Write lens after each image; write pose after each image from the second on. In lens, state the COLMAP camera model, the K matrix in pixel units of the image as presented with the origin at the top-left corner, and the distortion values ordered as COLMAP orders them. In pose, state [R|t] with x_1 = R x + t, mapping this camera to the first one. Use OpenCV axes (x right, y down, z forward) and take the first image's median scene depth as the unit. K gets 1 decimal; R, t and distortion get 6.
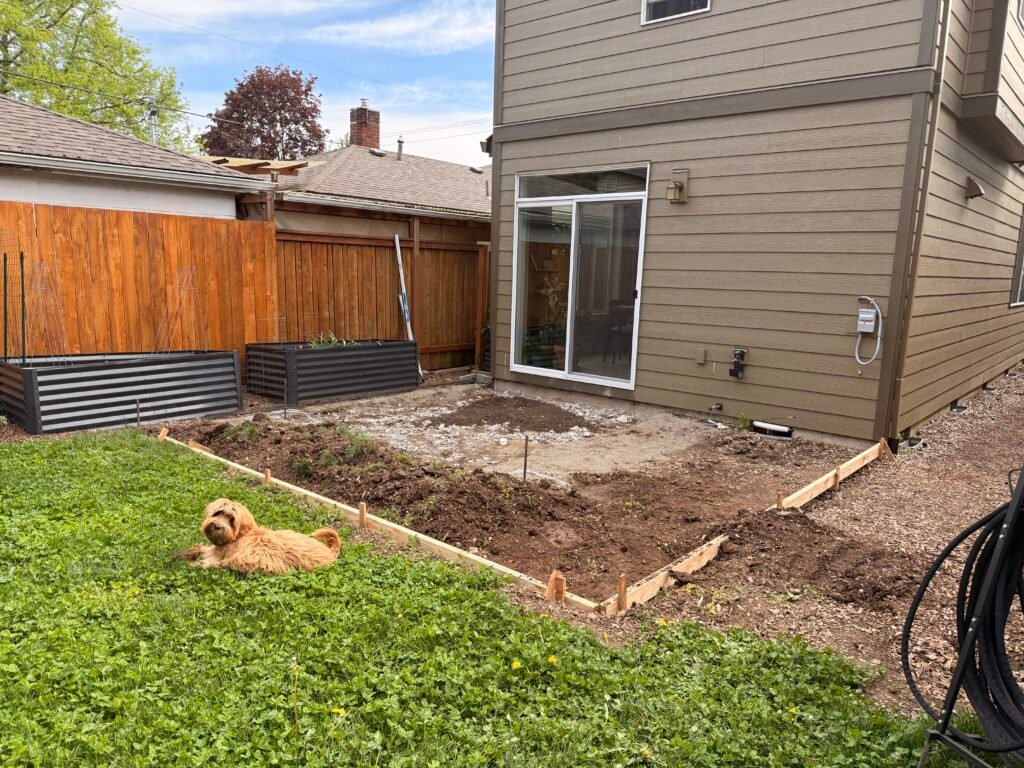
lens RADIAL K [[740.4, 0, 512.2], [0, 740.4, 404.8], [0, 0, 1]] dist [0.136457, -0.231004]
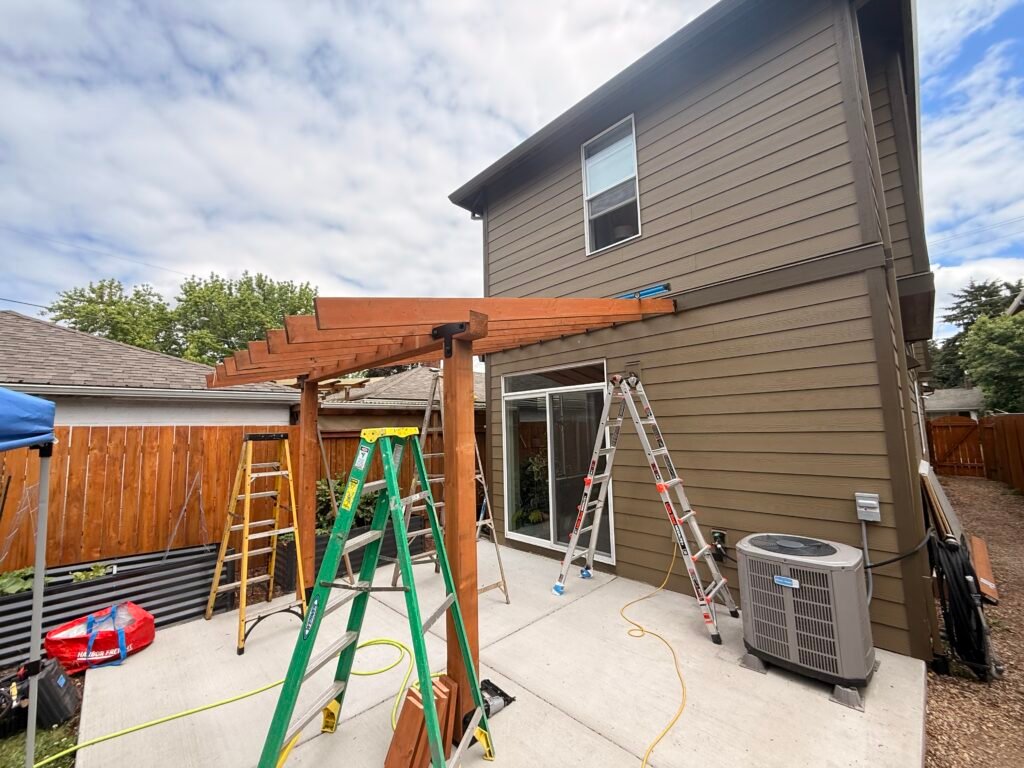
lens RADIAL K [[408.0, 0, 512.0], [0, 408.0, 384.0], [0, 0, 1]] dist [-0.000720, -0.000180]
pose [[0.994942, -0.063237, -0.078042, 0.083729], [0.038603, 0.958009, -0.284128, -0.109002], [0.092732, 0.279679, 0.955605, 0.387035]]
